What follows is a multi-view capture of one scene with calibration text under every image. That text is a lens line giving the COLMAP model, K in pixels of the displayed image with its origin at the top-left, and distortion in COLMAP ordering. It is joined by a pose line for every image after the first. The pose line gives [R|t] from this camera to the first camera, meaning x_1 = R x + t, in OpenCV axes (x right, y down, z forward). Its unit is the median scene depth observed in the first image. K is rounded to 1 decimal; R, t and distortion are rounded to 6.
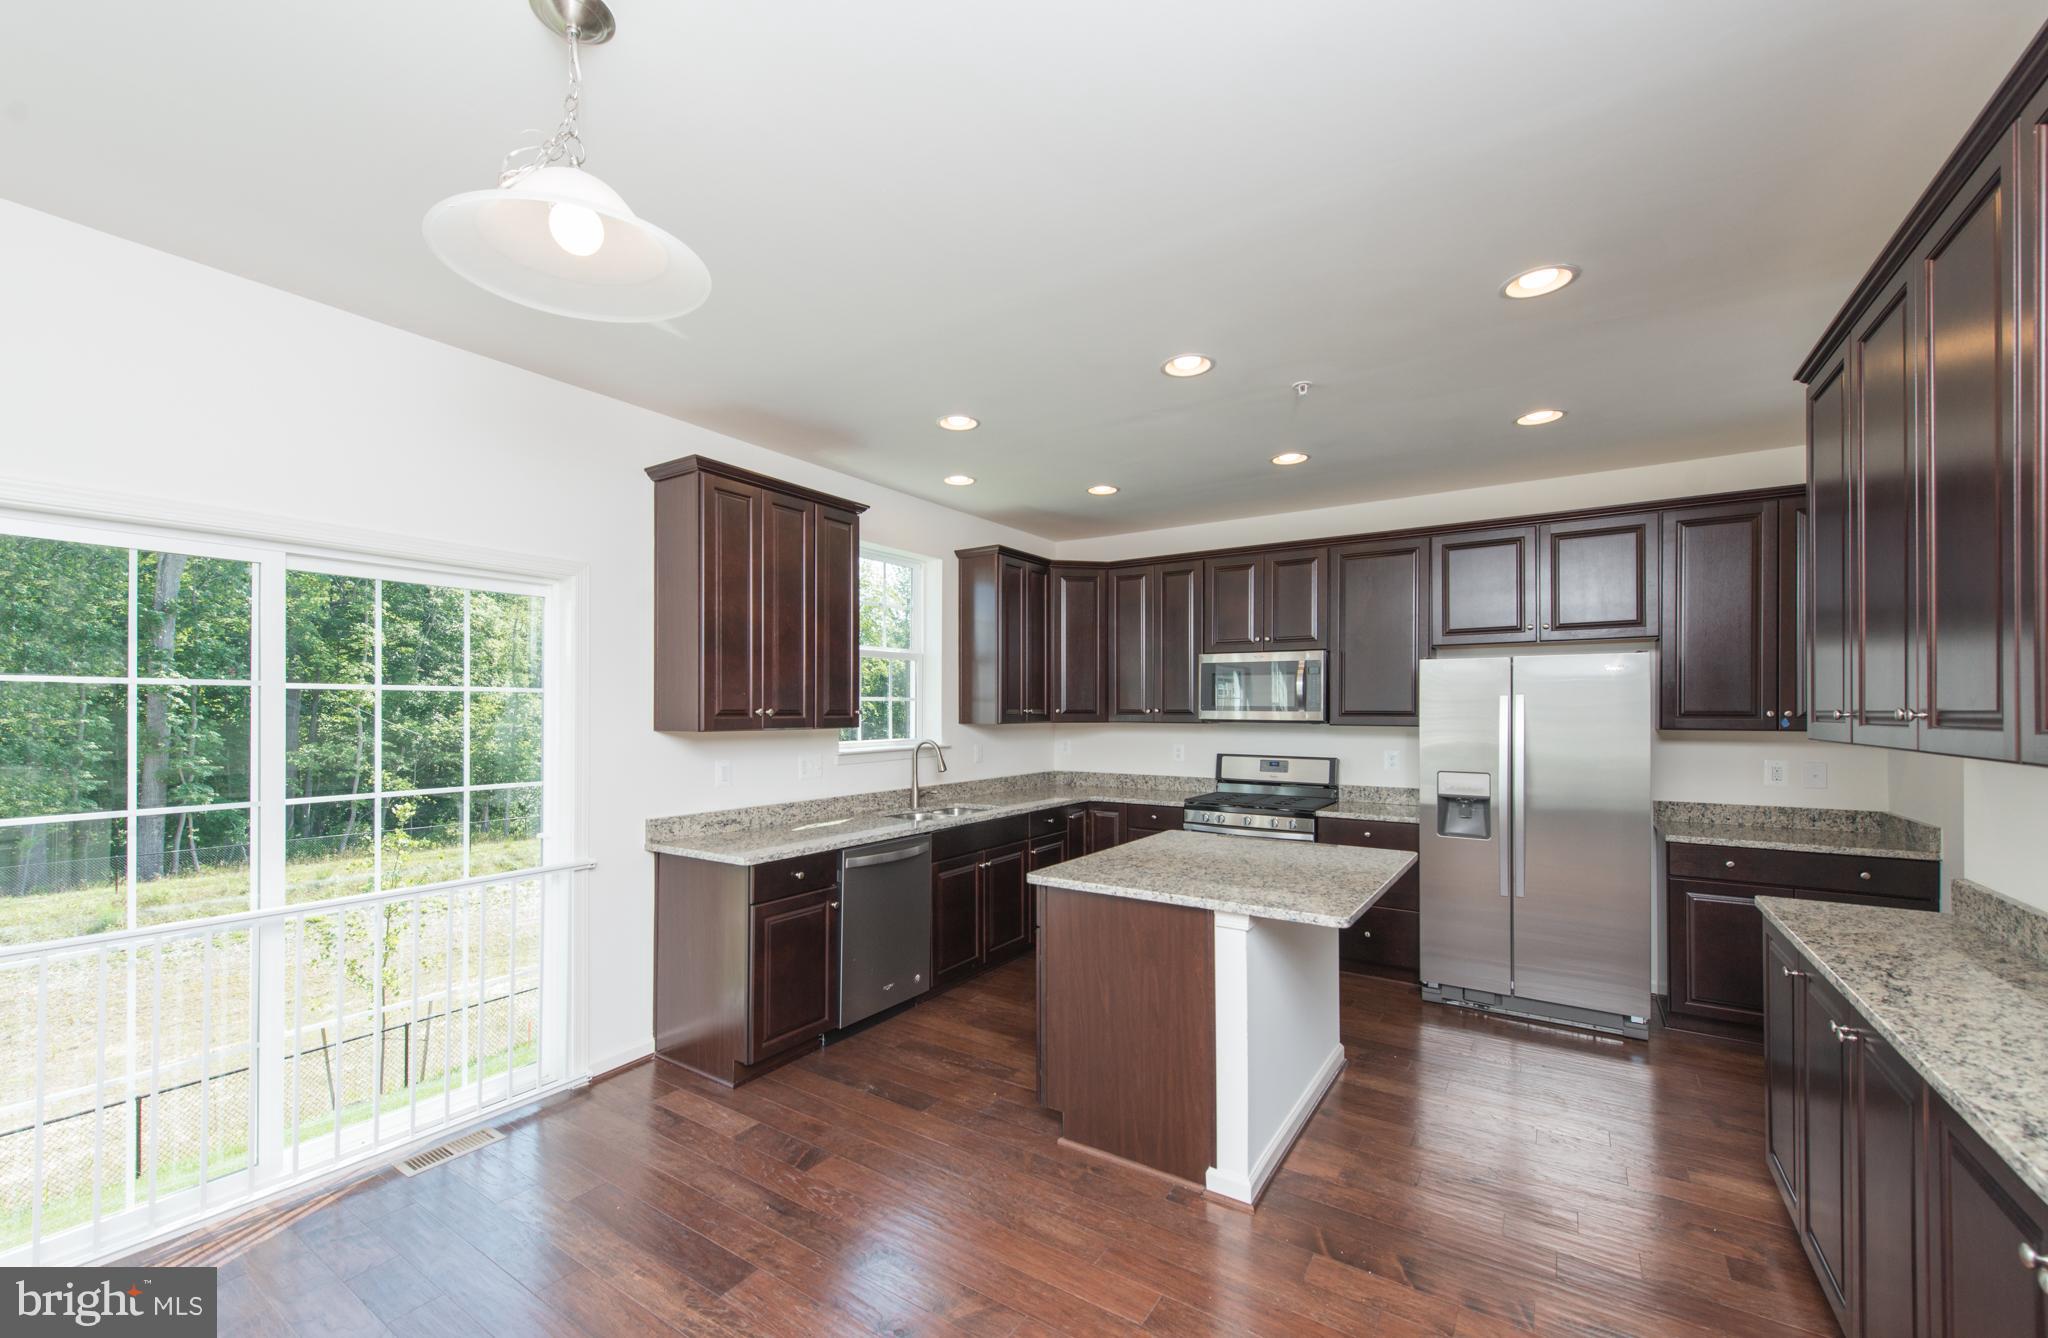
lens RADIAL K [[821.8, 0, 994.2], [0, 821.8, 708.4], [0, 0, 1]] dist [-0.003550, -0.000186]
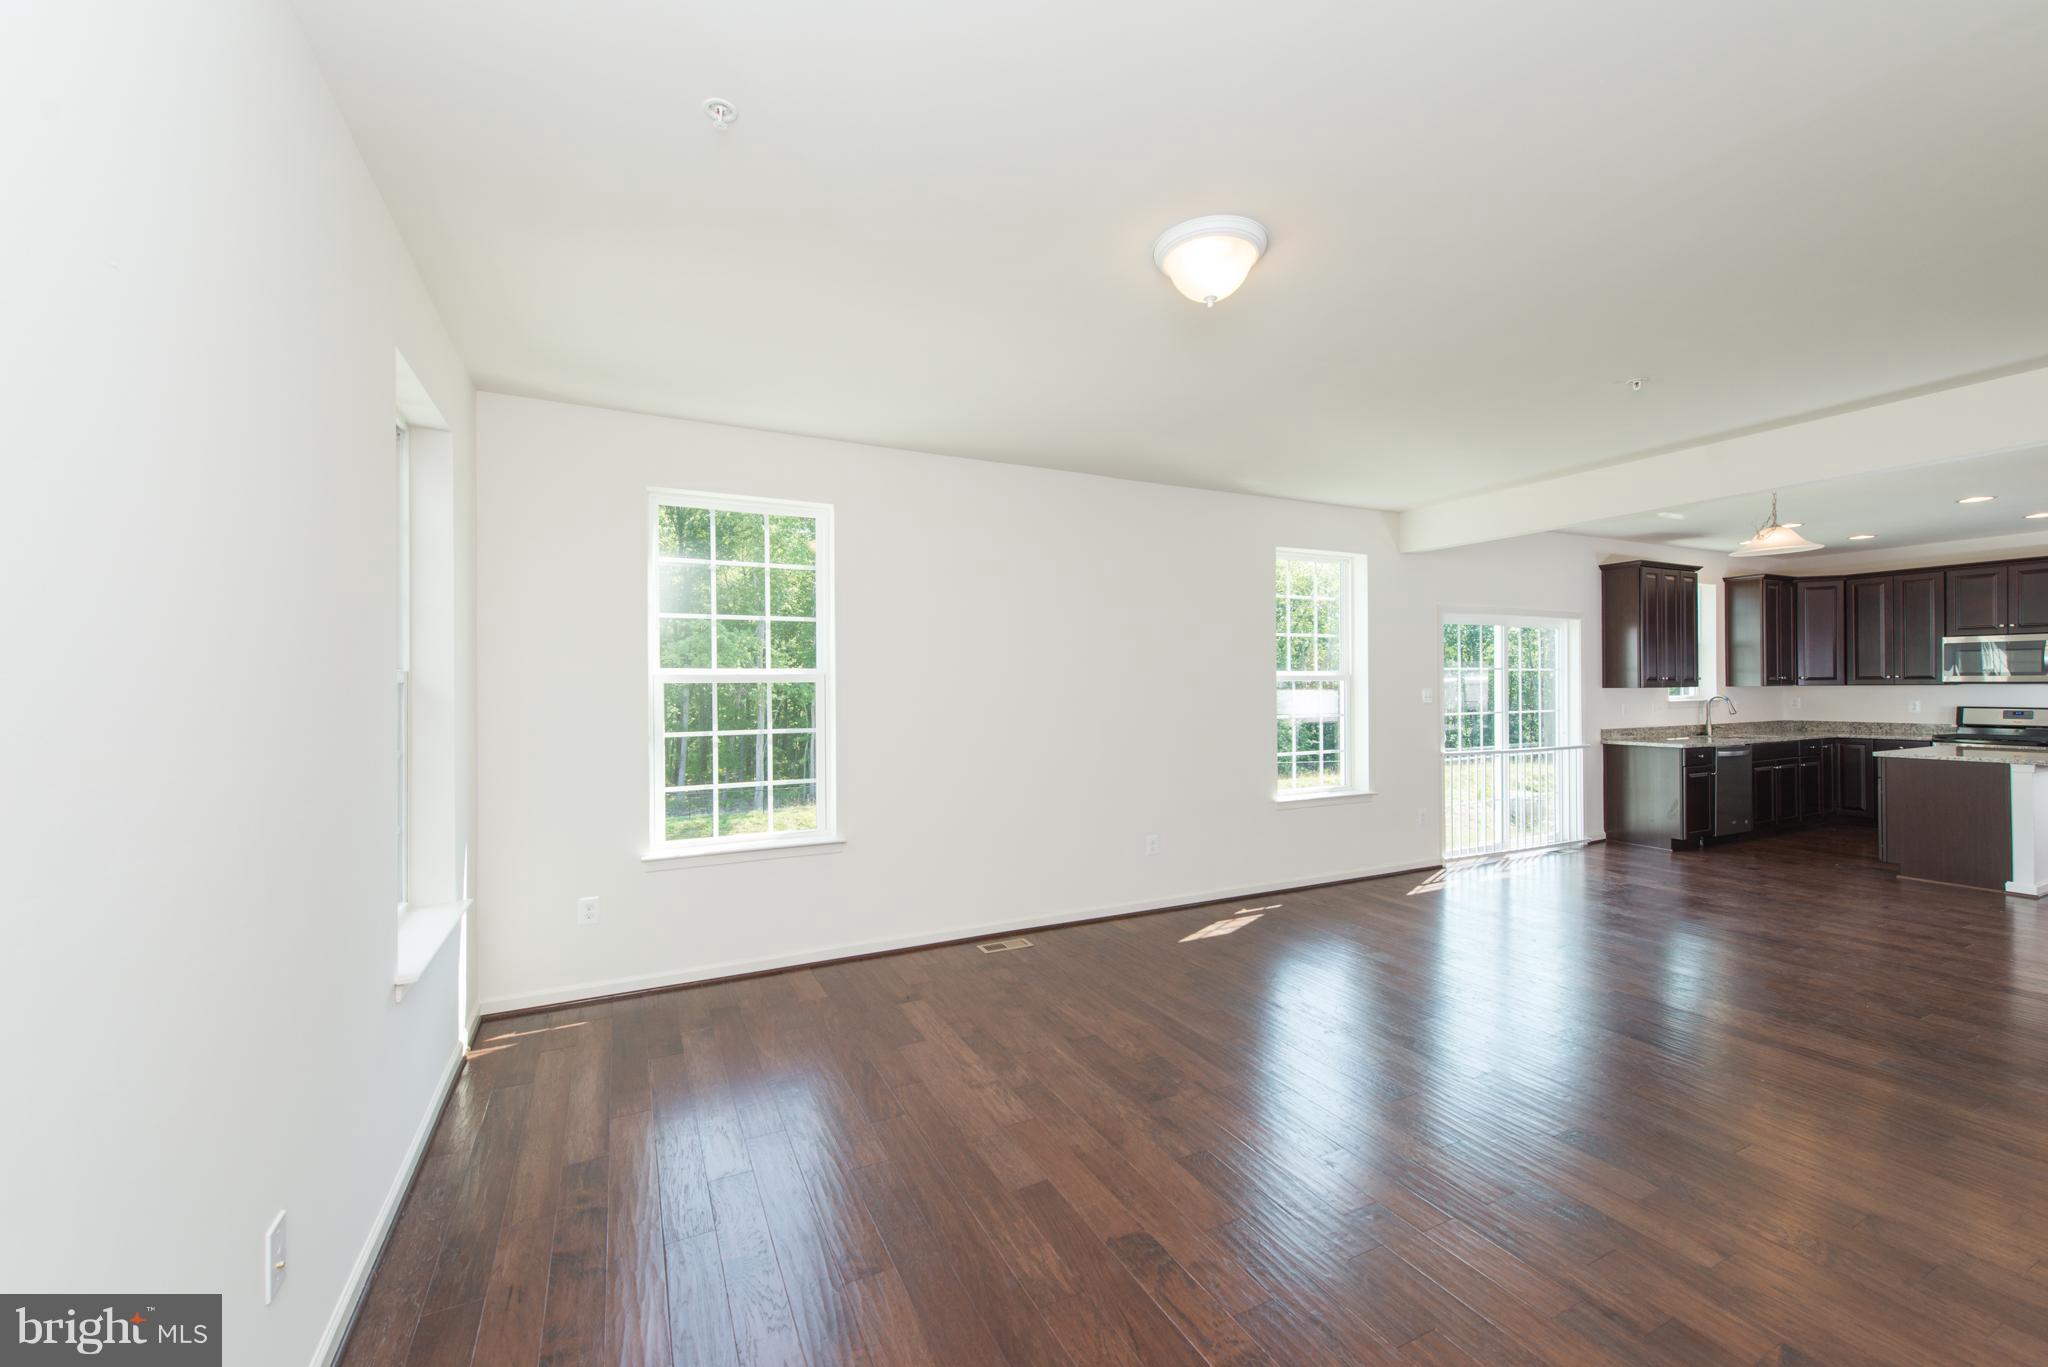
lens RADIAL K [[807.9, 0, 1030.2], [0, 807.9, 686.8], [0, 0, 1]] dist [0.005338, -0.000548]
pose [[0.873249, -0.005942, -0.487237, -0.500814], [0.009004, 0.999952, 0.003943, 0.001314], [0.487190, -0.007831, 0.873261, -1.135718]]
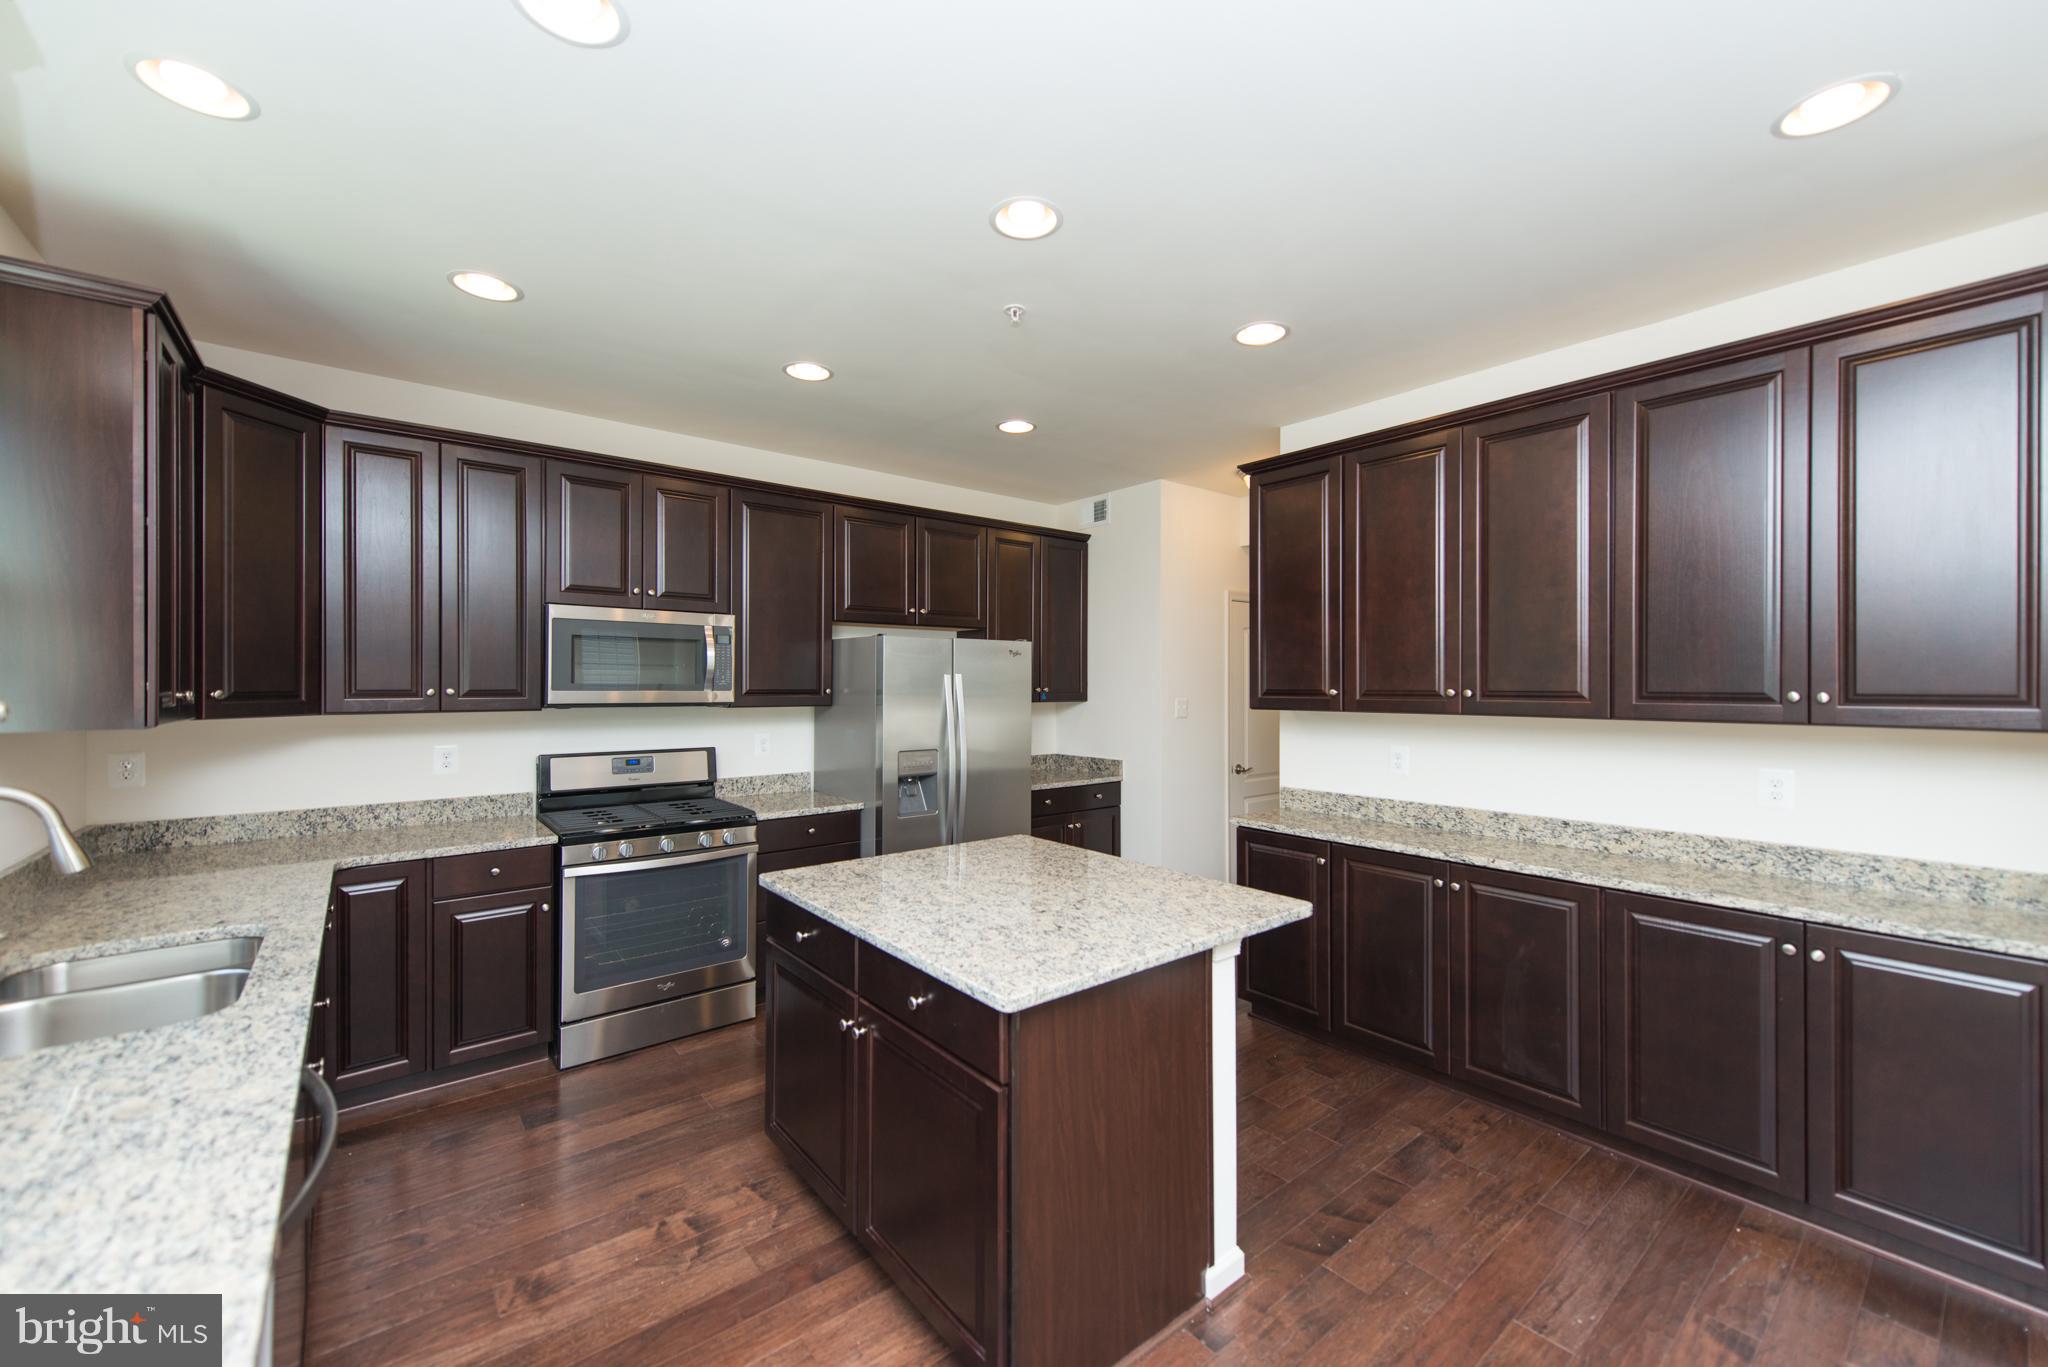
lens RADIAL K [[807.9, 0, 1040.8], [0, 807.9, 692.0], [0, 0, 1]] dist [0.005338, -0.000548]
pose [[0.285213, -0.012234, 0.958386, -0.272155], [0.002153, 0.999924, 0.012123, -0.003692], [-0.958462, -0.001395, 0.285218, 0.484173]]
